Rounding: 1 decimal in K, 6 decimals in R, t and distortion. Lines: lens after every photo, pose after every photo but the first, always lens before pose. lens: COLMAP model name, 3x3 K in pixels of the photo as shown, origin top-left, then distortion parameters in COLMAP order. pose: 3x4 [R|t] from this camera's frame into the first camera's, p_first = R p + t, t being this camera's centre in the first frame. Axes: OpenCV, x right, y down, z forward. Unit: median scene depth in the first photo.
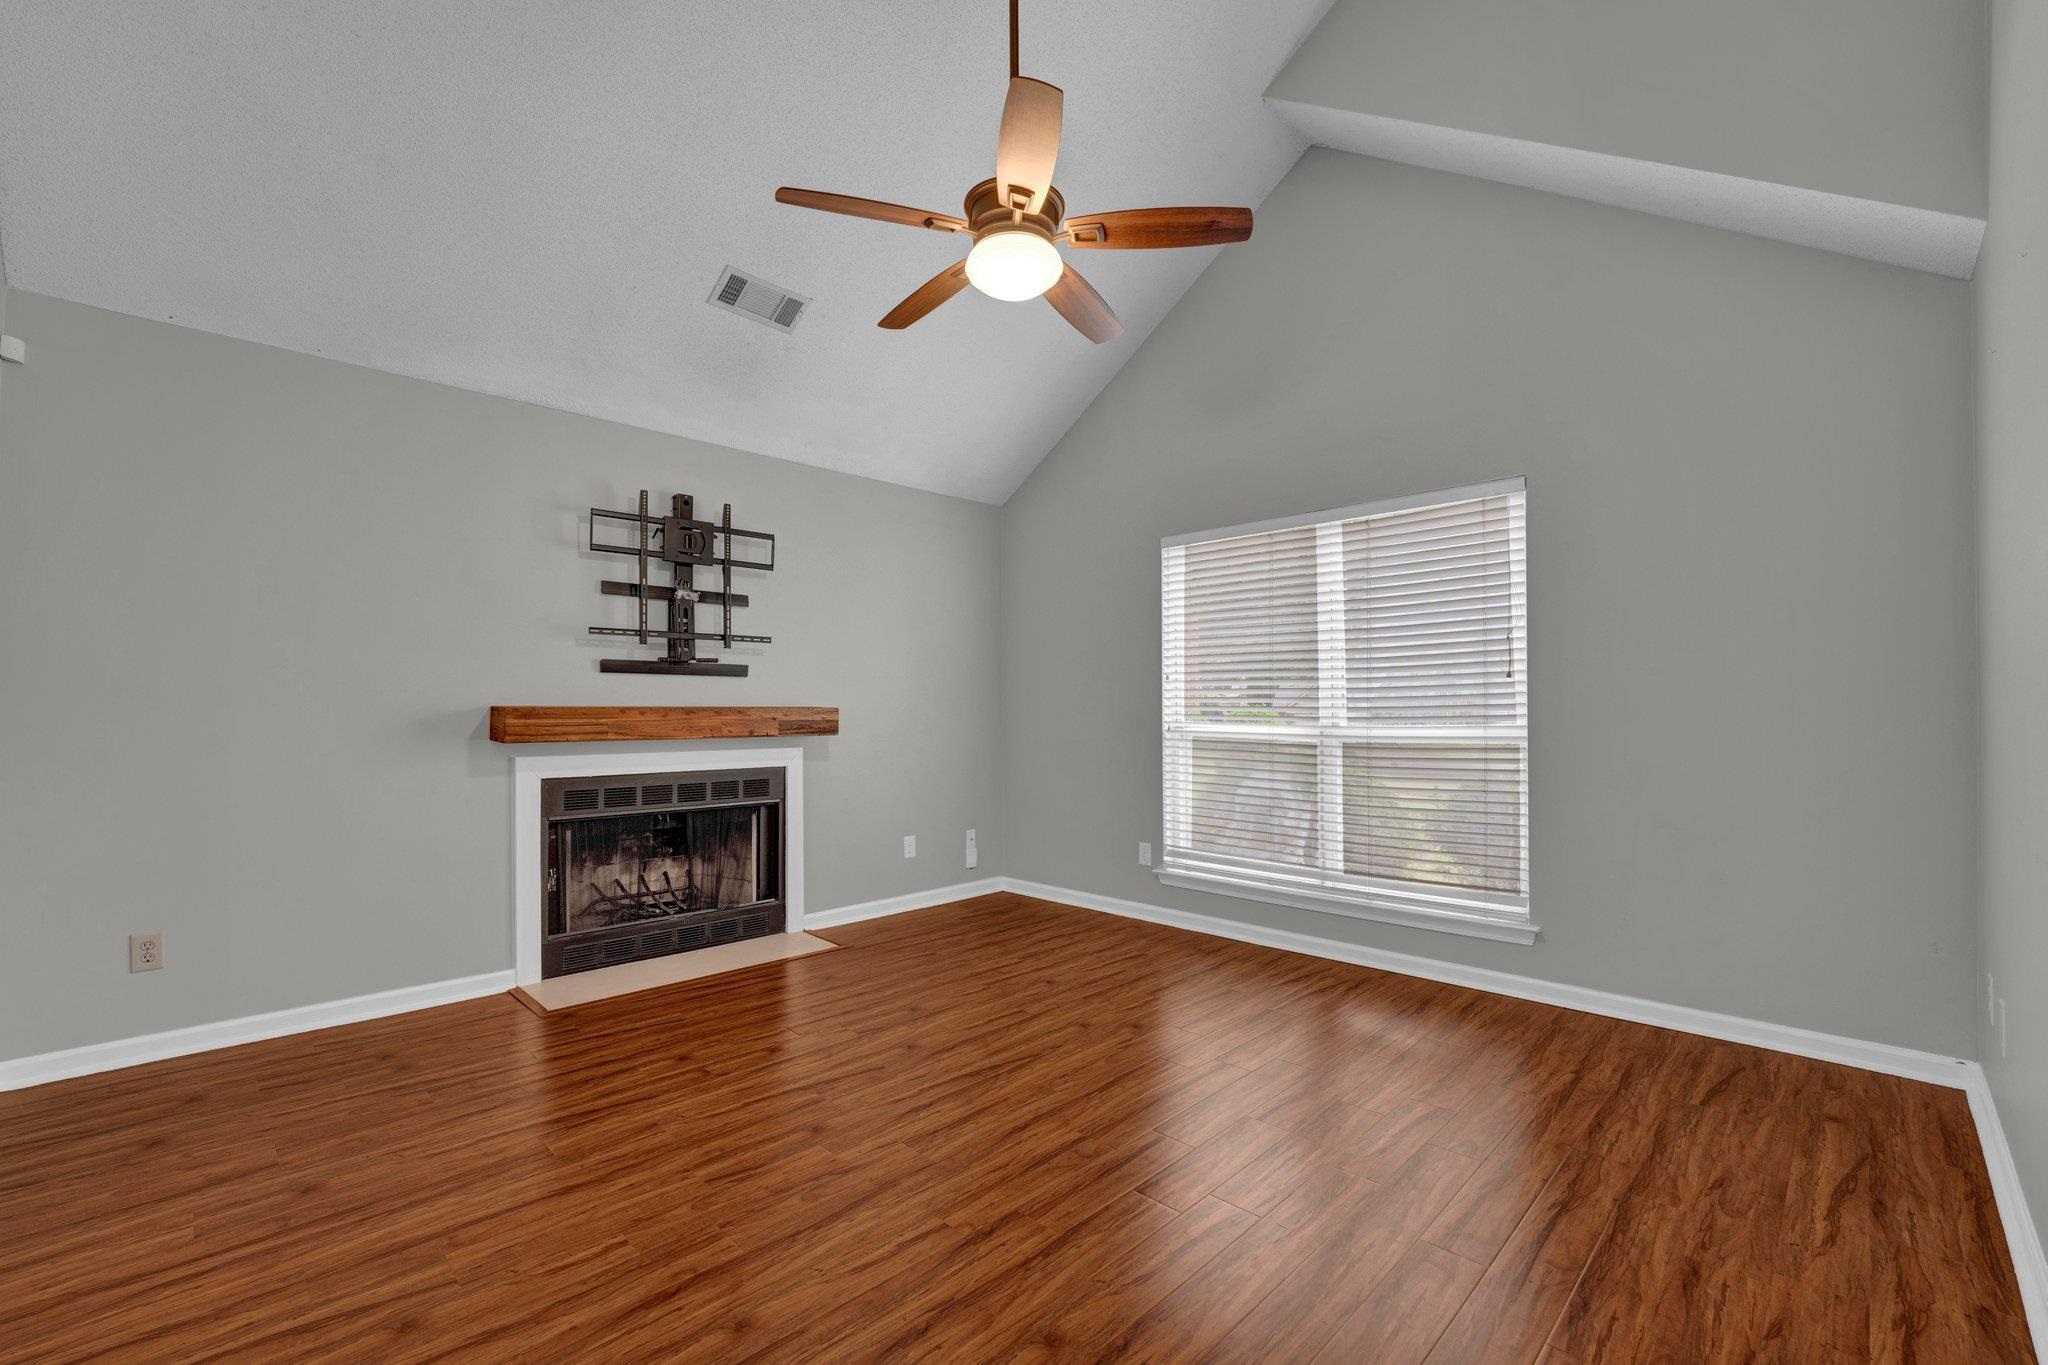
lens RADIAL K [[862.3, 0, 1025.0], [0, 862.3, 706.1], [0, 0, 1]] dist [-0.024558, 0.002280]
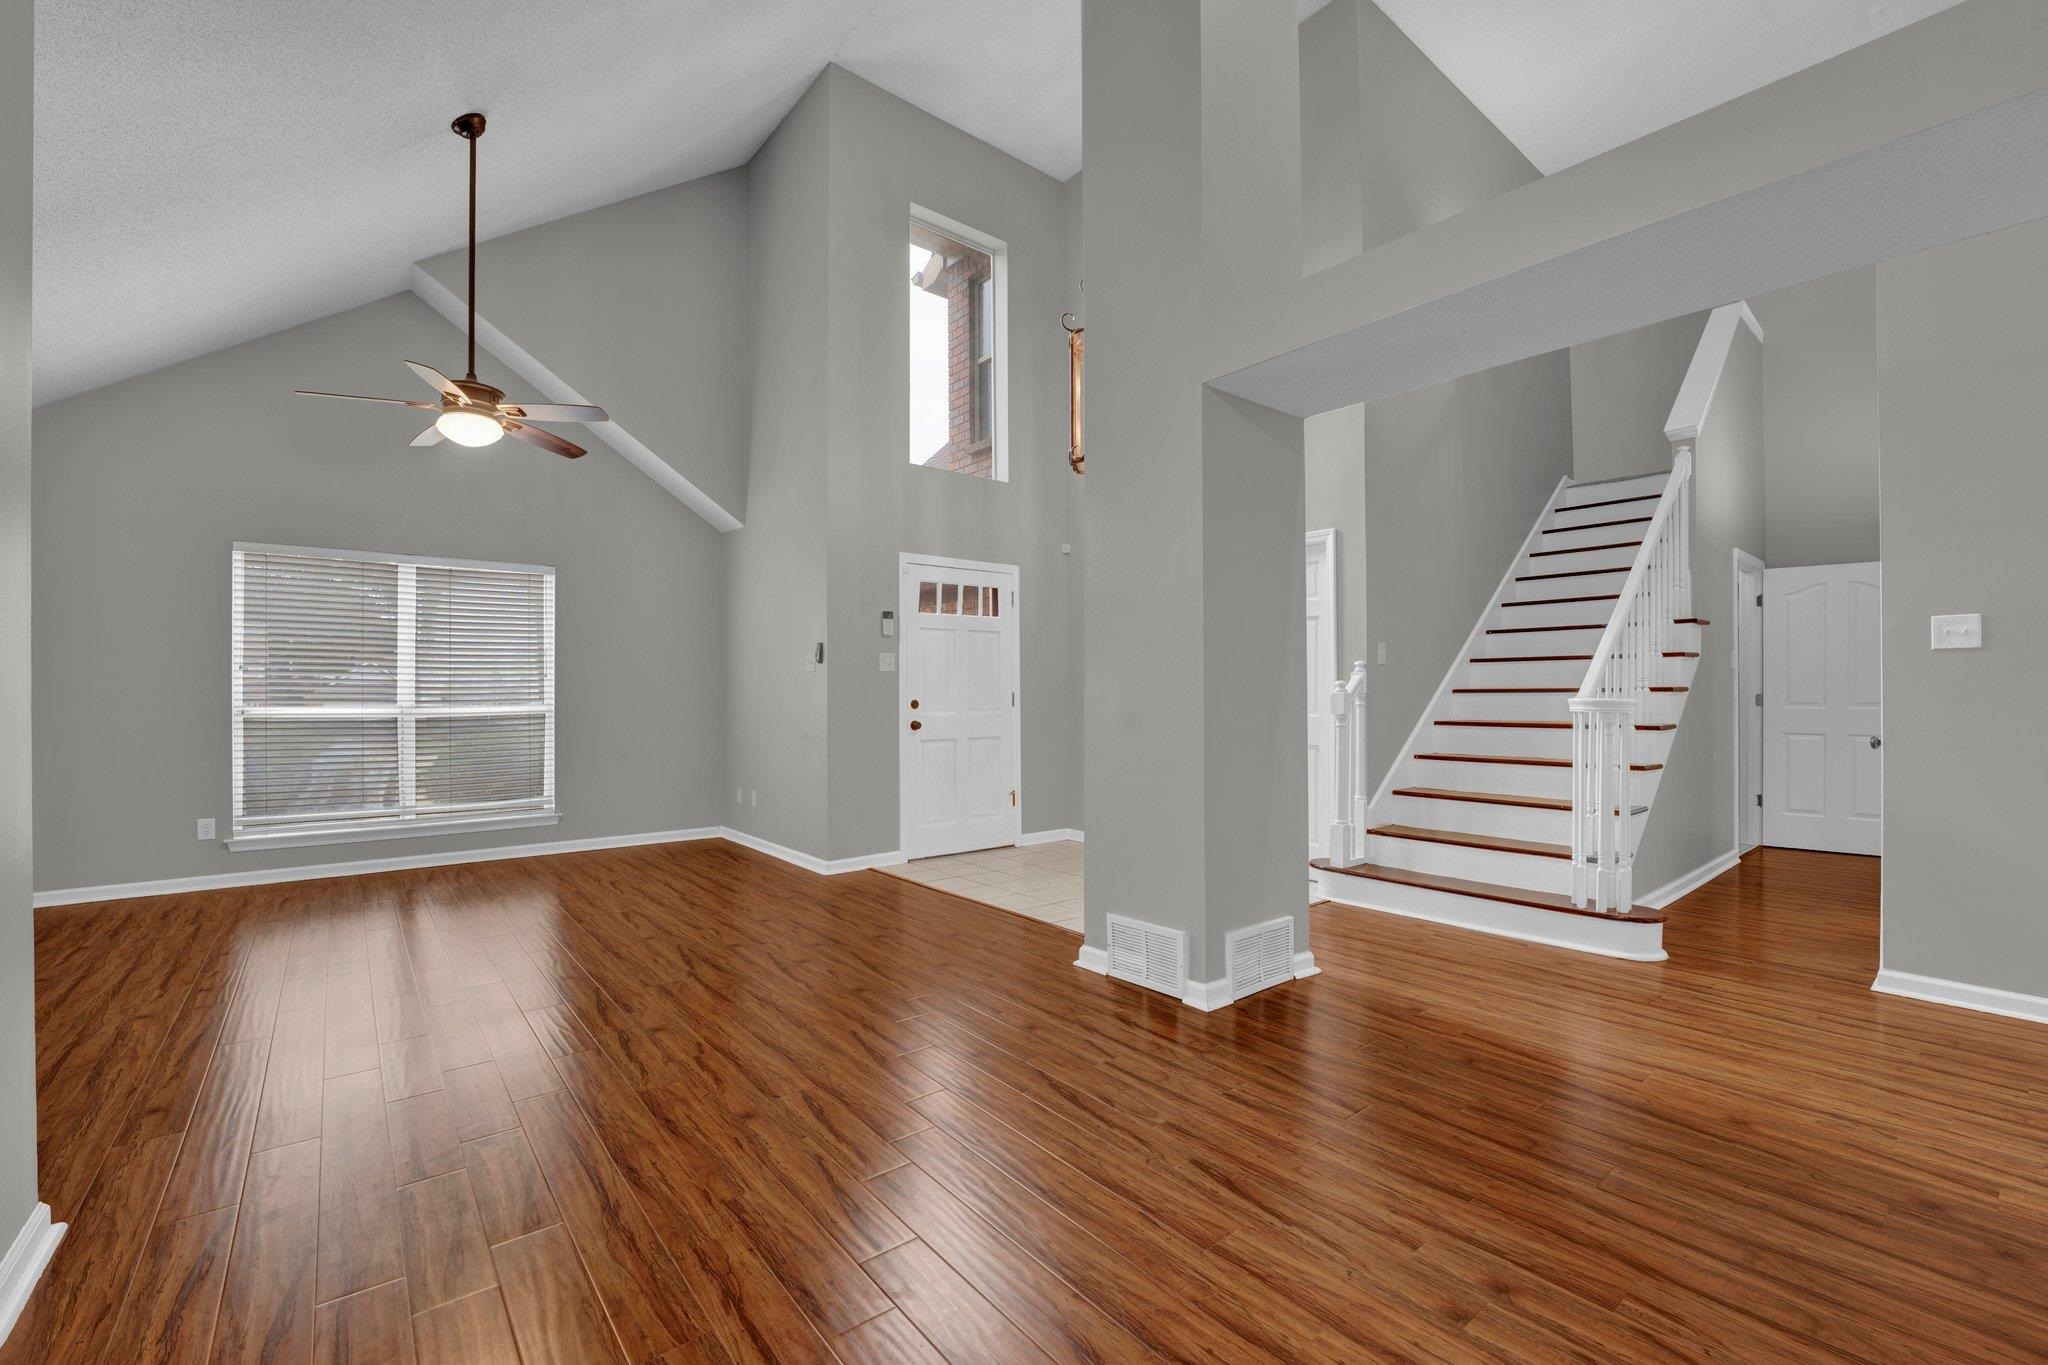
lens RADIAL K [[862.3, 0, 1021.9], [0, 862.3, 689.4], [0, 0, 1]] dist [-0.024558, 0.002280]
pose [[0.109172, 0.007412, 0.993995, -0.923233], [-0.005502, 0.999961, -0.006852, -0.001321], [-0.994008, -0.004721, 0.109209, -0.151029]]
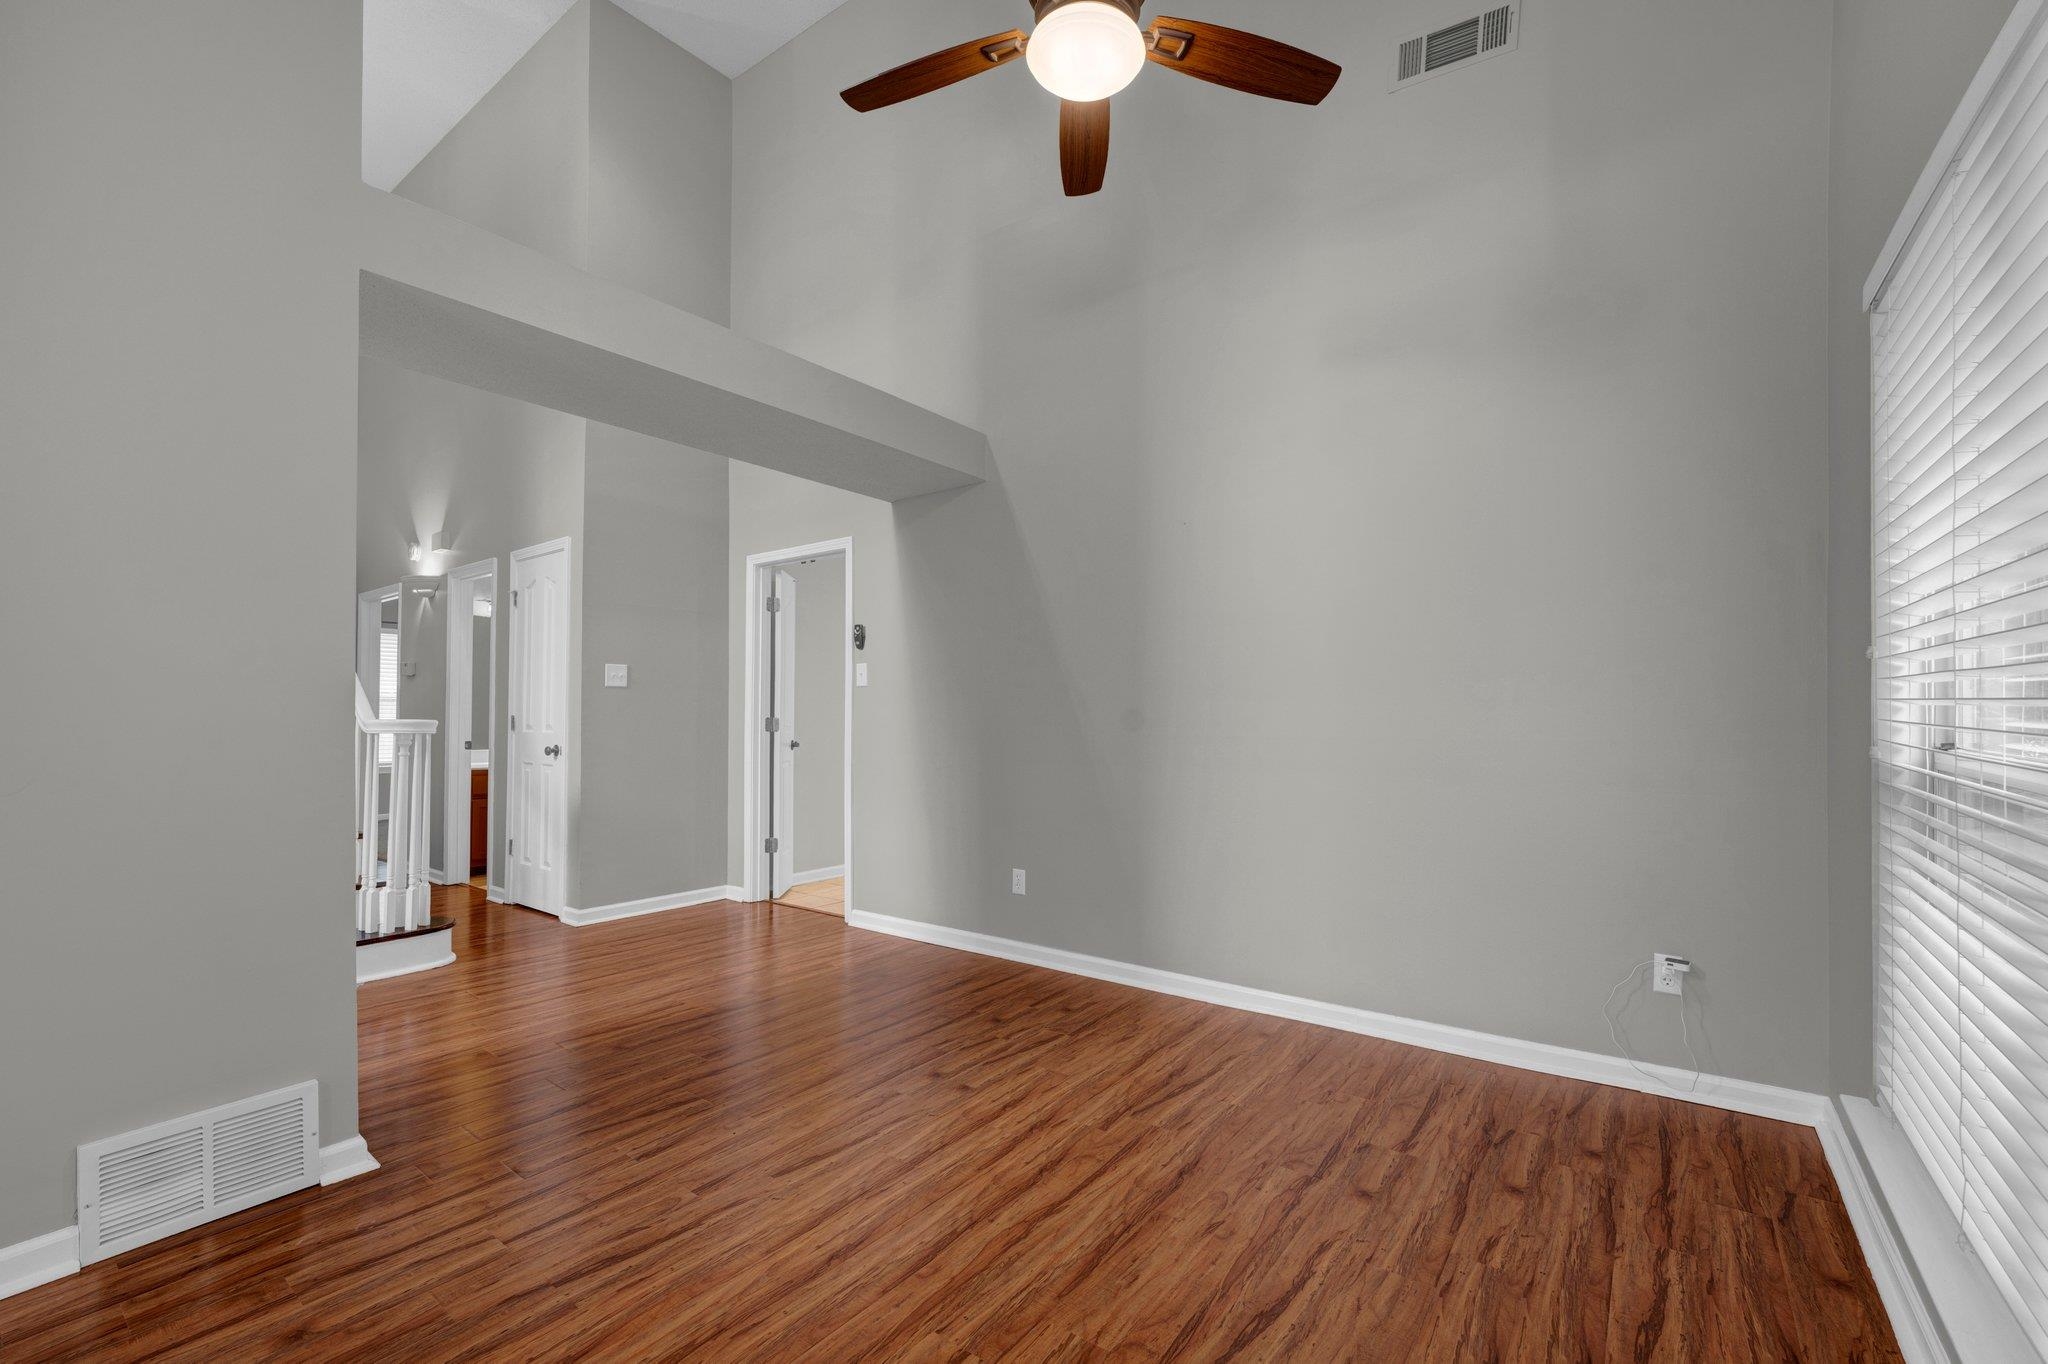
lens RADIAL K [[862.3, 0, 1012.6], [0, 862.3, 686.8], [0, 0, 1]] dist [-0.024558, 0.002280]
pose [[-0.991715, 0.001689, -0.128444, -0.478235], [0.006802, 0.999201, -0.039378, 0.002914], [0.128275, -0.039925, -0.990935, 0.341897]]
